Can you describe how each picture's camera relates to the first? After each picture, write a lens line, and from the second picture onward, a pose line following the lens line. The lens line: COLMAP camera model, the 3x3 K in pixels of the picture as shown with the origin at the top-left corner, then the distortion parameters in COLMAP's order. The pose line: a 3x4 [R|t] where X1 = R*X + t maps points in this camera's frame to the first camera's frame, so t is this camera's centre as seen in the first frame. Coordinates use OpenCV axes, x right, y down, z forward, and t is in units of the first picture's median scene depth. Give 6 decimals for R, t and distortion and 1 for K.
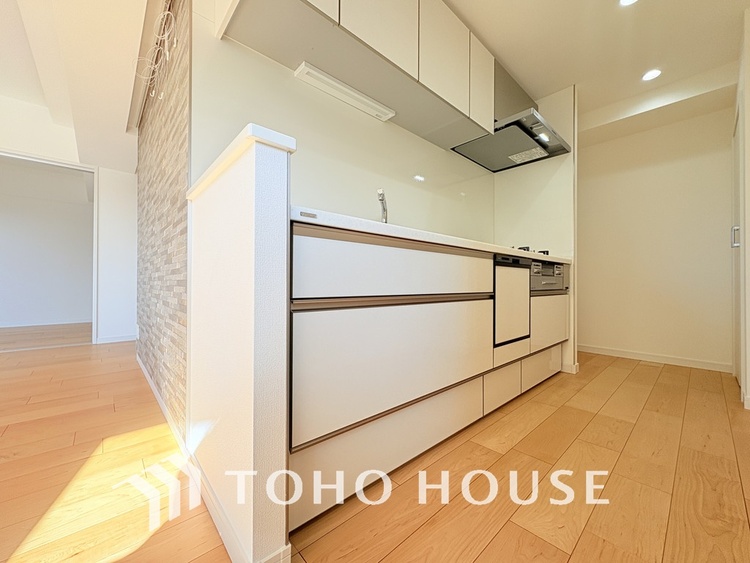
lens RADIAL K [[300.2, 0, 376.1], [0, 300.2, 281.8], [0, 0, 1]] dist [0.000783, 0.000394]
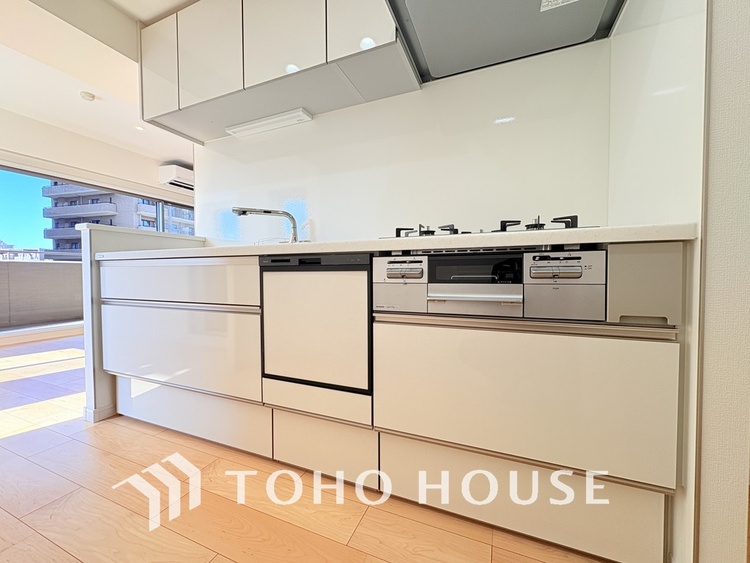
lens RADIAL K [[300.2, 0, 376.1], [0, 300.2, 281.8], [0, 0, 1]] dist [0.000783, 0.000394]
pose [[0.419233, 0.020522, -0.907647, 0.848993], [0.010019, 0.999579, 0.027228, -0.031727], [0.907824, -0.020509, 0.418850, 0.656941]]
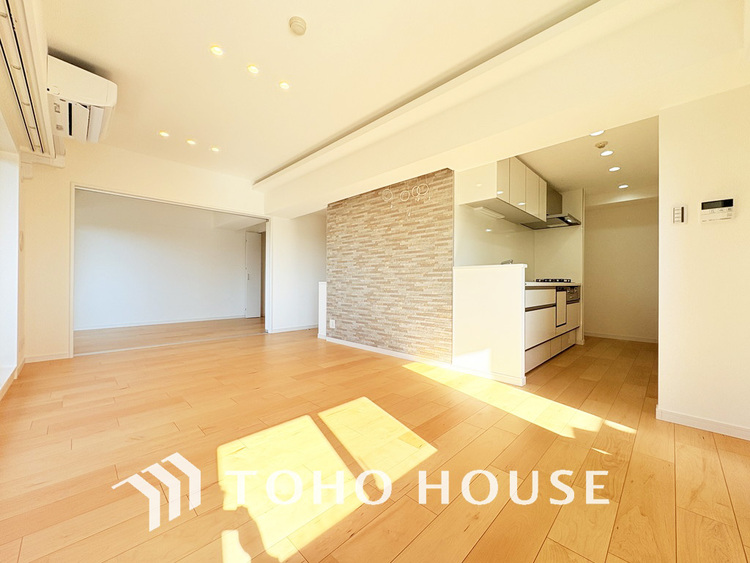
lens RADIAL K [[300.2, 0, 376.1], [0, 300.2, 281.8], [0, 0, 1]] dist [0.000783, 0.000394]
pose [[0.998683, 0.002548, 0.051242, -0.749031], [-0.002712, 0.999991, 0.003125, -0.091219], [-0.051233, -0.003260, 0.998681, -0.829087]]
